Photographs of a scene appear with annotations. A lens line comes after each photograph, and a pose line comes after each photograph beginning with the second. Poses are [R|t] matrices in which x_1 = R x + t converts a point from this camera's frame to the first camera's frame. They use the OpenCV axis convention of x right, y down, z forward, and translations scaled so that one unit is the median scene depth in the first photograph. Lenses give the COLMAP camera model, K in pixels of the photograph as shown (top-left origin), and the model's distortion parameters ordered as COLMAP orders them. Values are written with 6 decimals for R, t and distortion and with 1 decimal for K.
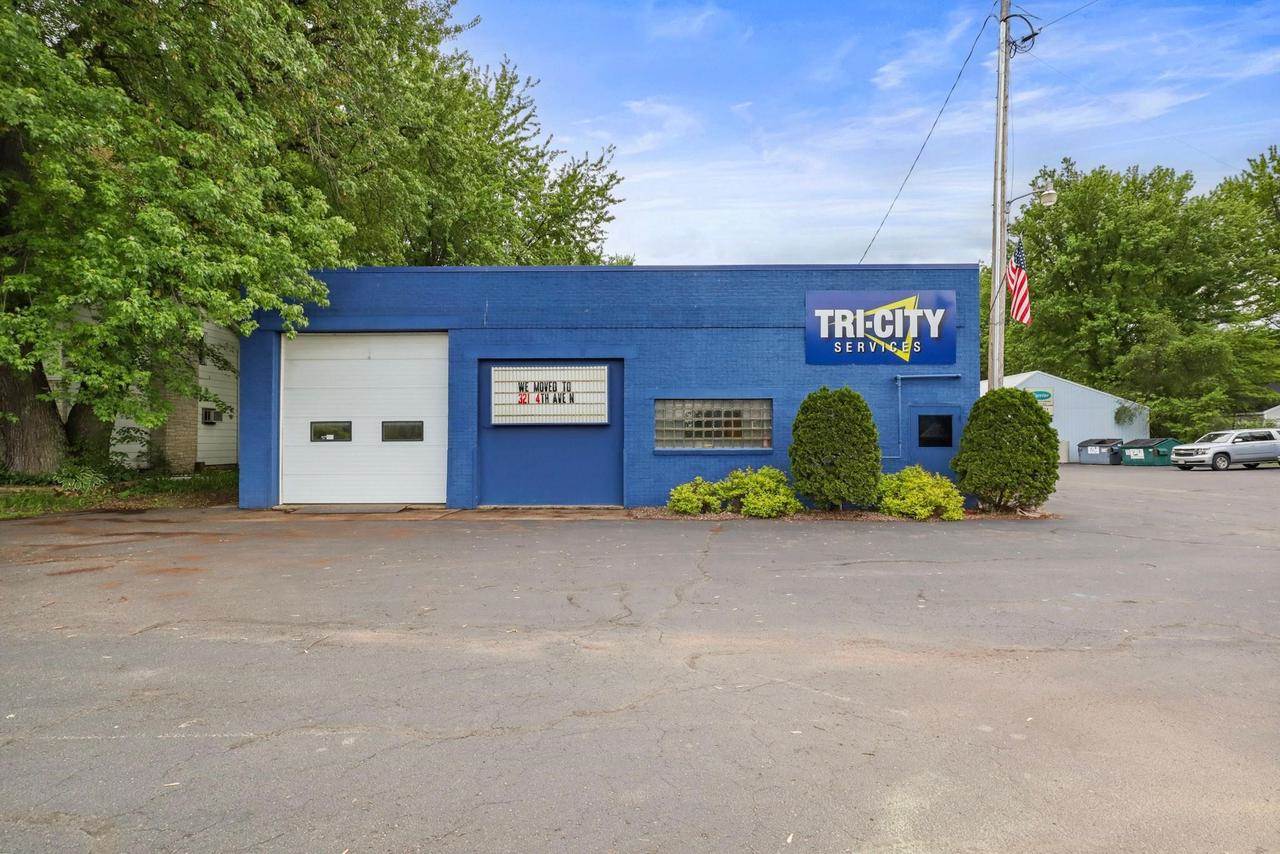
lens RADIAL K [[631.1, 0, 640.2], [0, 631.1, 427.8], [0, 0, 1]] dist [0.005834, -0.000665]
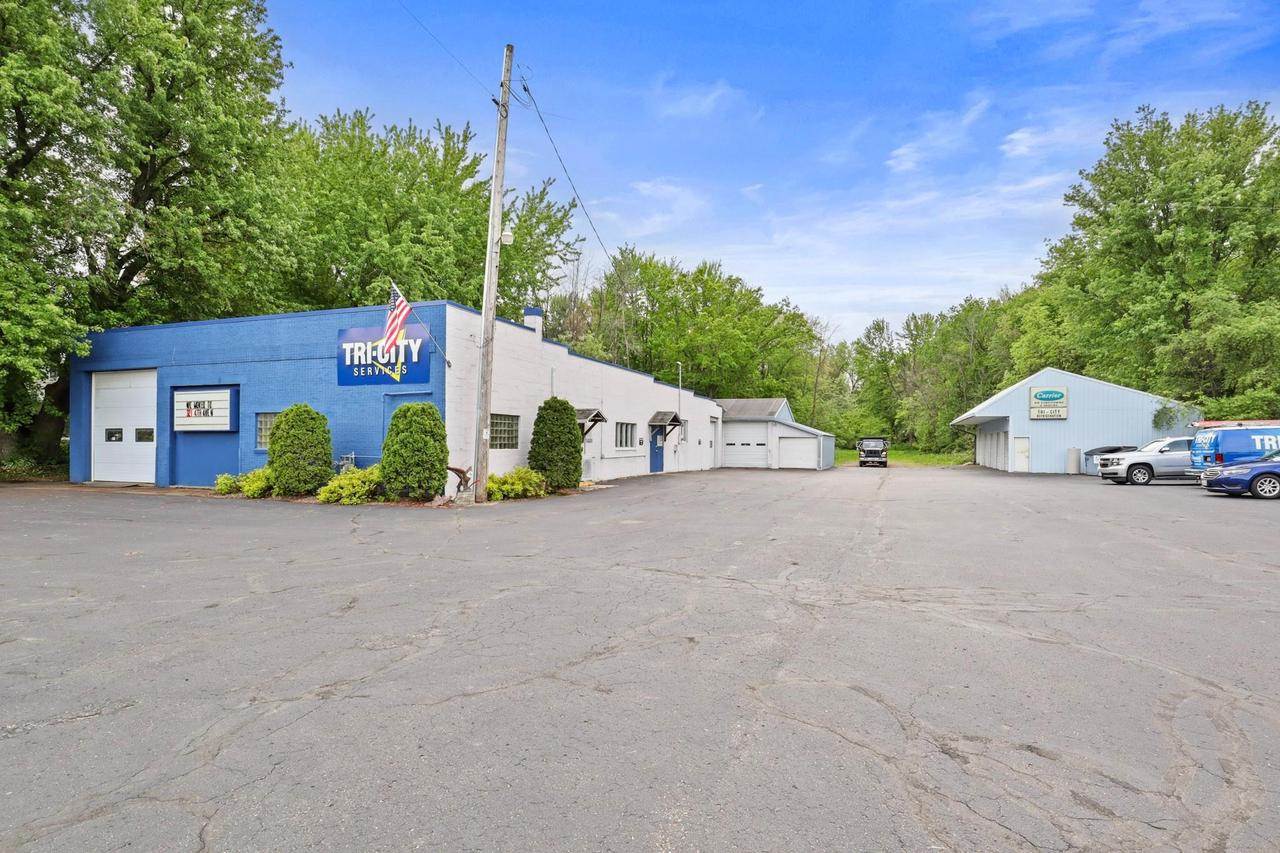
lens RADIAL K [[631.1, 0, 634.7], [0, 631.1, 437.6], [0, 0, 1]] dist [0.005834, -0.000665]
pose [[0.939900, 0.005521, -0.341406, 1.285246], [-0.001842, 0.999937, 0.011102, -0.007987], [0.341446, -0.009806, 0.939850, -0.023703]]
